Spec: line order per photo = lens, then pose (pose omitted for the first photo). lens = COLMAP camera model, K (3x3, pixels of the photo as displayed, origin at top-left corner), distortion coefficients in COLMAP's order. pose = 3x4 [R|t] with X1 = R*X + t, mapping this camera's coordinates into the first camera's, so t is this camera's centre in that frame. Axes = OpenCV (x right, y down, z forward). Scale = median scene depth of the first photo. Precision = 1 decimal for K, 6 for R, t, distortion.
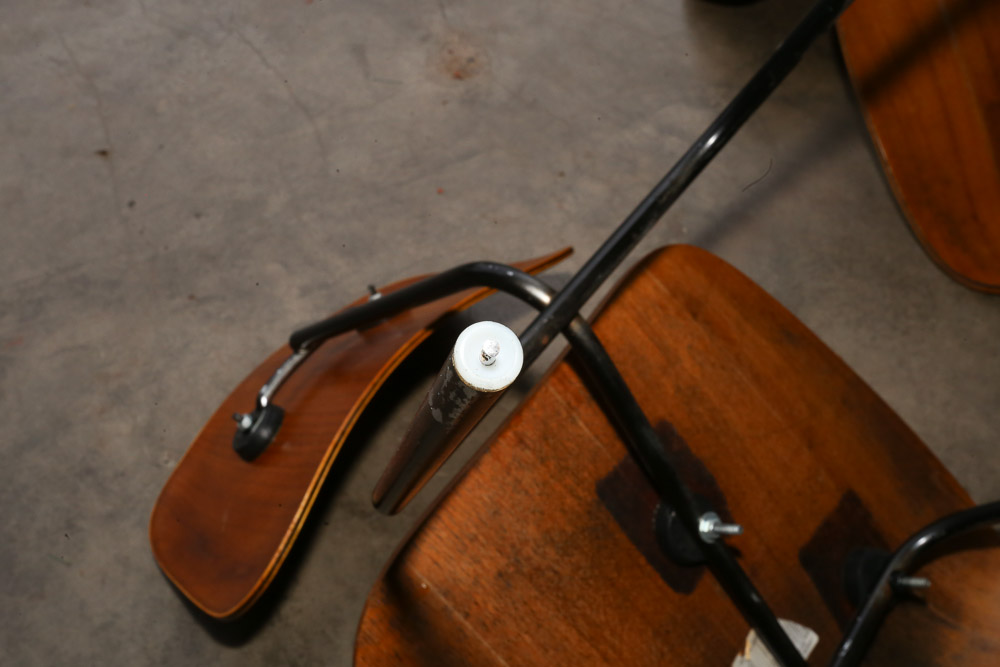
lens RADIAL K [[1087.4, 0, 504.3], [0, 1087.4, 327.7], [0, 0, 1]] dist [0.003672, 0.143343]
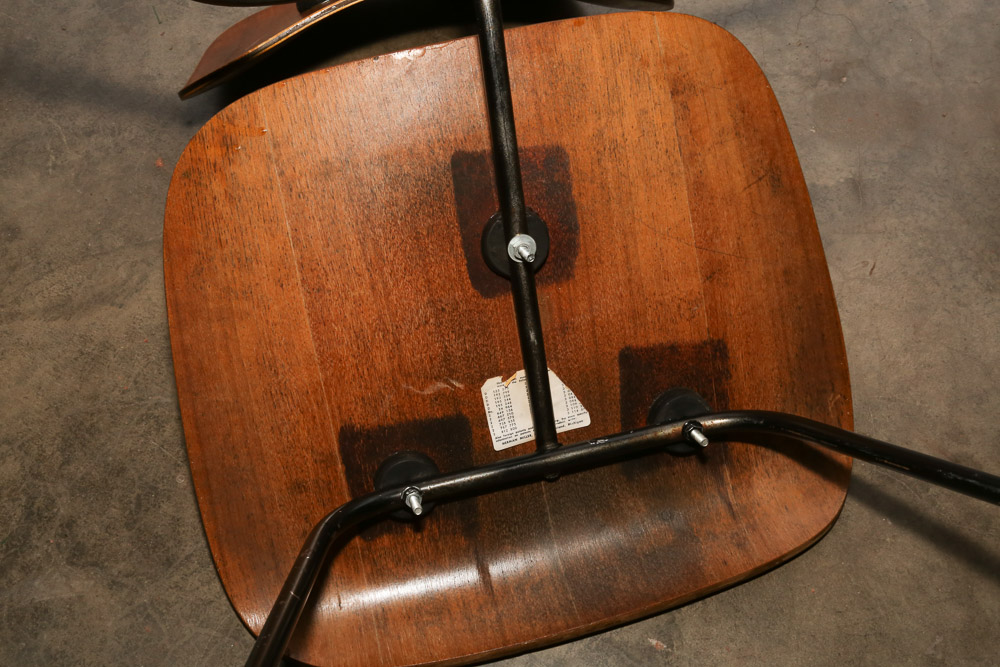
lens RADIAL K [[1087.4, 0, 504.3], [0, 1087.4, 327.7], [0, 0, 1]] dist [0.003672, 0.143343]
pose [[0.780866, 0.576536, -0.240531, 0.448522], [-0.521205, 0.813527, 0.257915, -0.012083], [0.344376, -0.076031, 0.935748, 0.020929]]
